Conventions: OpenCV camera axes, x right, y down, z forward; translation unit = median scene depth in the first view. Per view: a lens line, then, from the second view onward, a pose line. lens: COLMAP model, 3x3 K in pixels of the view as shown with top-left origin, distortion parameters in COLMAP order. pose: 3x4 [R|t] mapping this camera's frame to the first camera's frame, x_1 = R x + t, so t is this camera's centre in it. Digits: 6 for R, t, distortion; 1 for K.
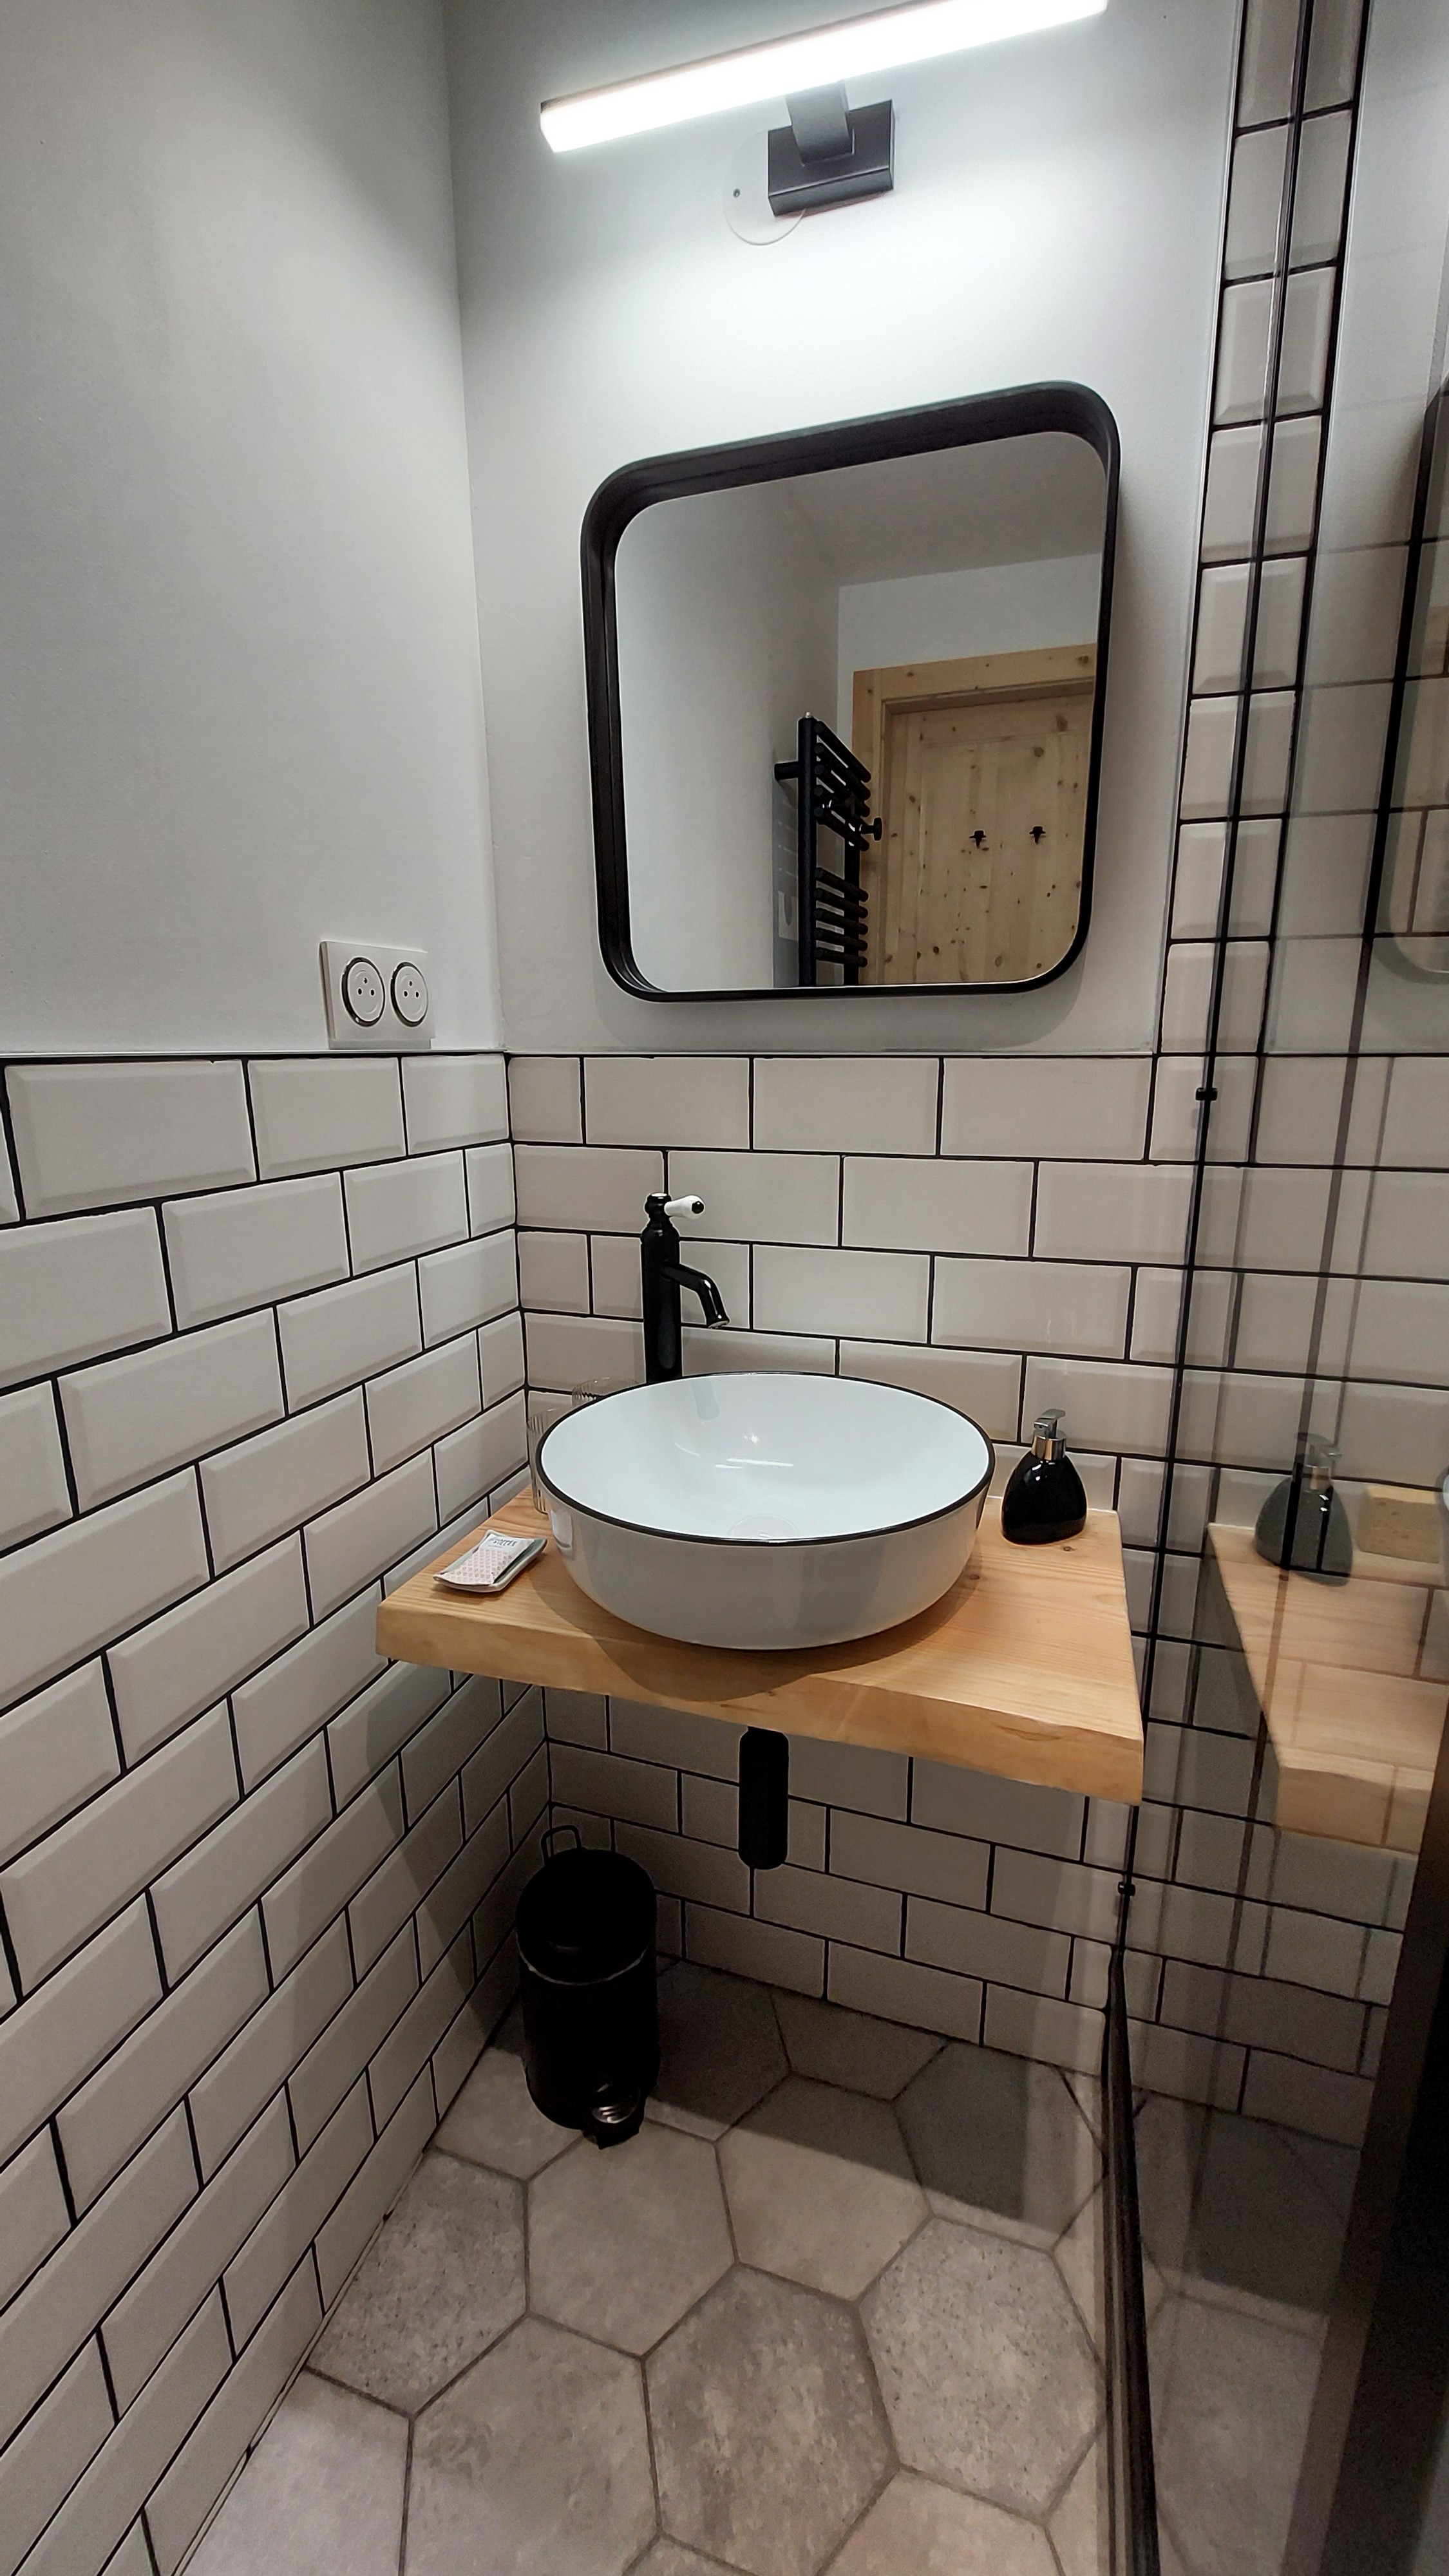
lens RADIAL K [[1032.9, 0, 732.1], [0, 1032.9, 1289.8], [0, 0, 1]] dist [-0.008738, -0.000580]
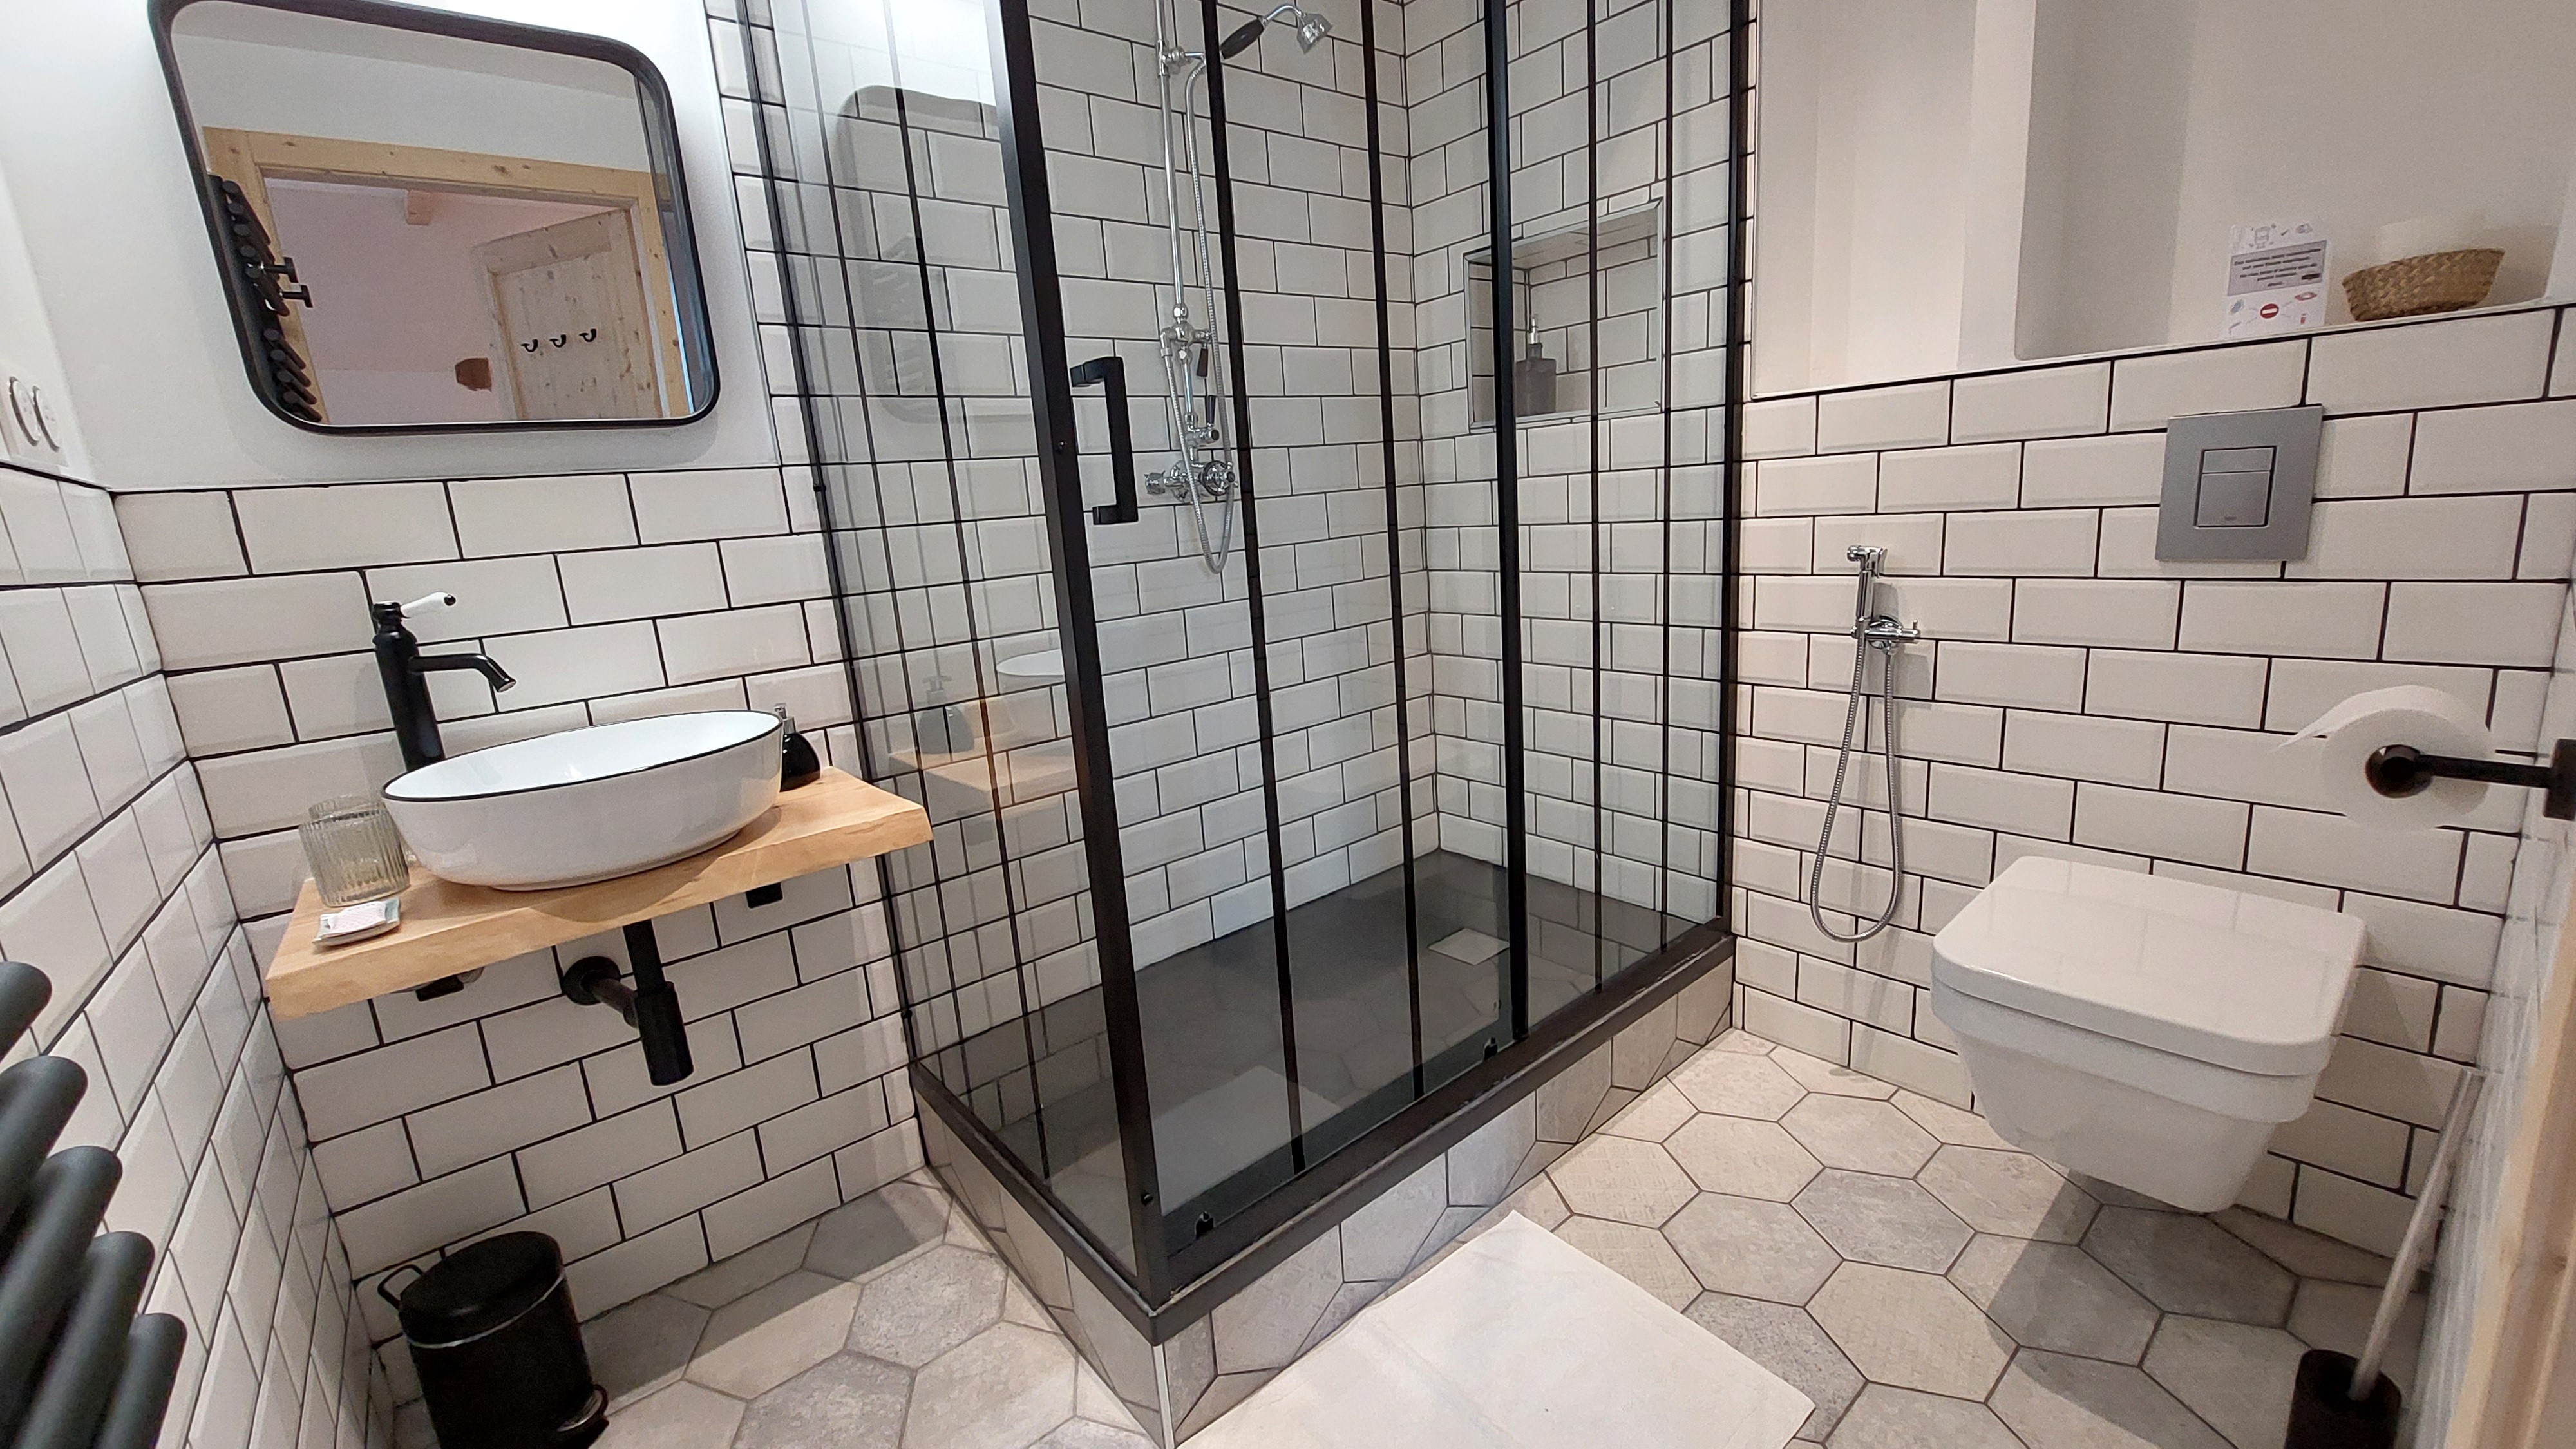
lens RADIAL K [[1032.9, 0, 1285.2], [0, 1032.9, 719.7], [0, 0, 1]] dist [-0.008738, -0.000580]
pose [[0.529444, -0.209041, 0.822187, -0.503217], [0.268434, 0.960649, 0.071388, 0.217379], [-0.804756, 0.182907, 0.564724, -0.405829]]
